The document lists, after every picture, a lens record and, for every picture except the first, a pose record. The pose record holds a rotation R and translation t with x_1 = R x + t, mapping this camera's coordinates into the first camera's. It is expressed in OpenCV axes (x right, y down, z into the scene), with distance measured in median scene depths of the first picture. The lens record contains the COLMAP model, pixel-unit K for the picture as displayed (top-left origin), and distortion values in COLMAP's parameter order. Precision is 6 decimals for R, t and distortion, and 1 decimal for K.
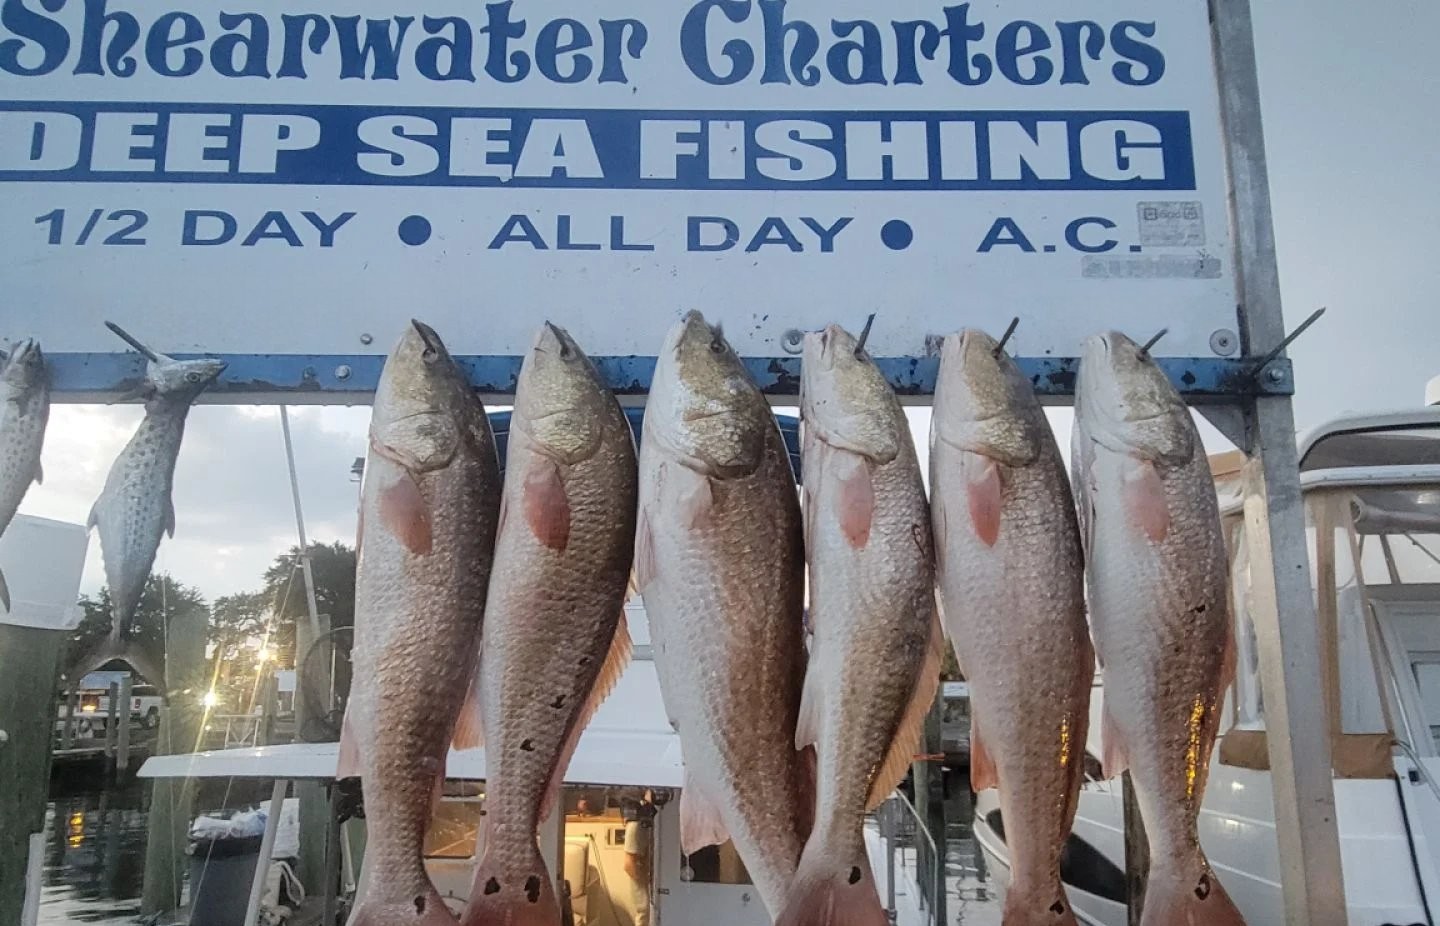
lens RADIAL K [[1029.6, 0, 720.9], [0, 1029.6, 550.7], [0, 0, 1]] dist [-0.003358, -0.010338]
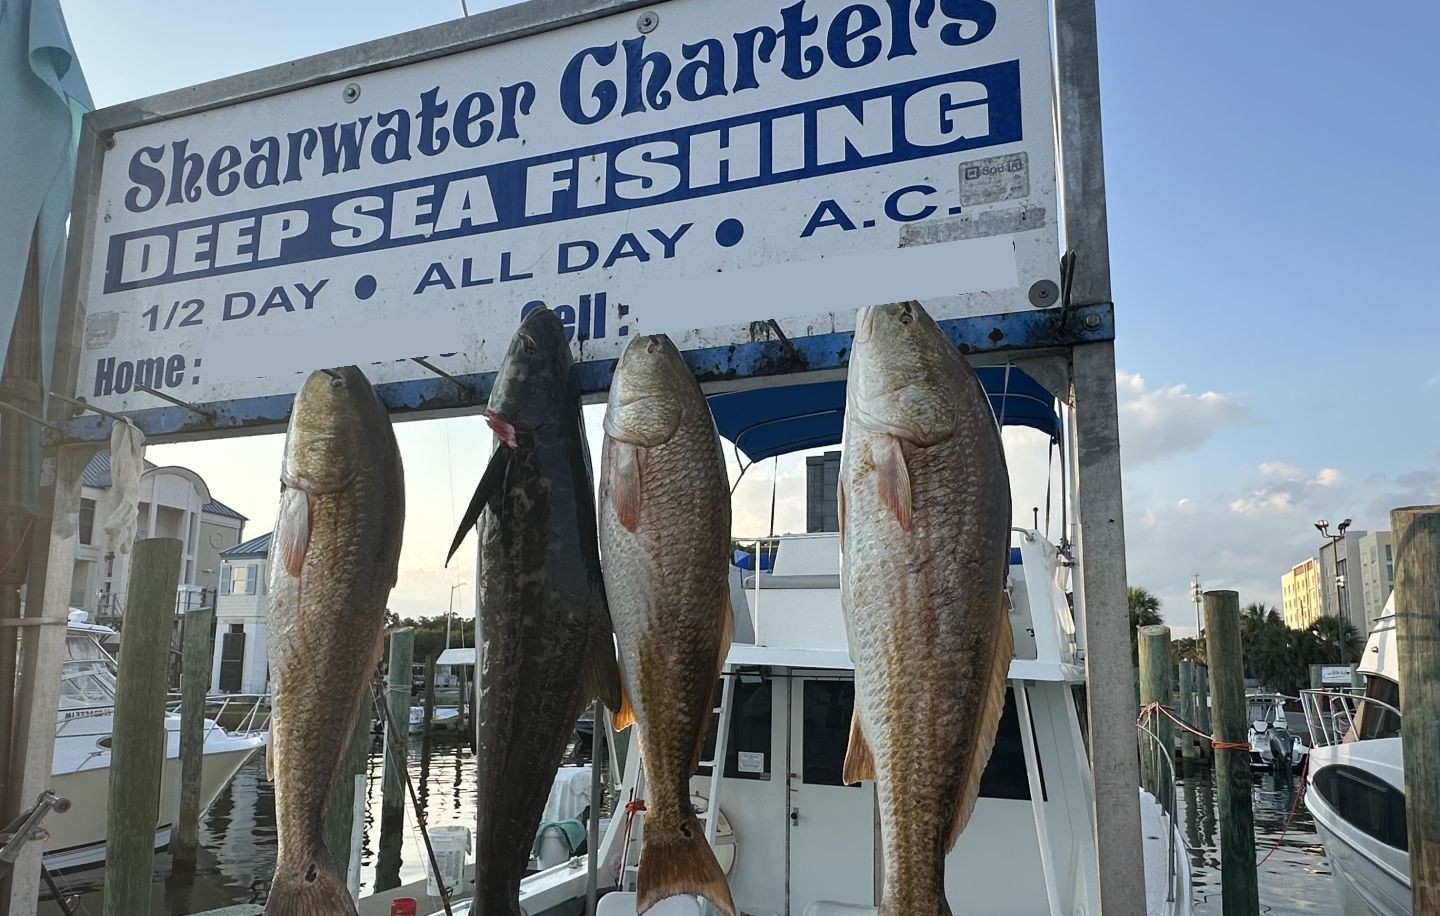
lens RADIAL K [[1010.0, 0, 747.7], [0, 1010.0, 523.6], [0, 0, 1]] dist [-0.007458, -0.002022]
pose [[0.931776, -0.043306, -0.360443, 0.557830], [0.046773, 0.998905, 0.000896, 0.001136], [0.360009, -0.017693, 0.932781, 0.003050]]
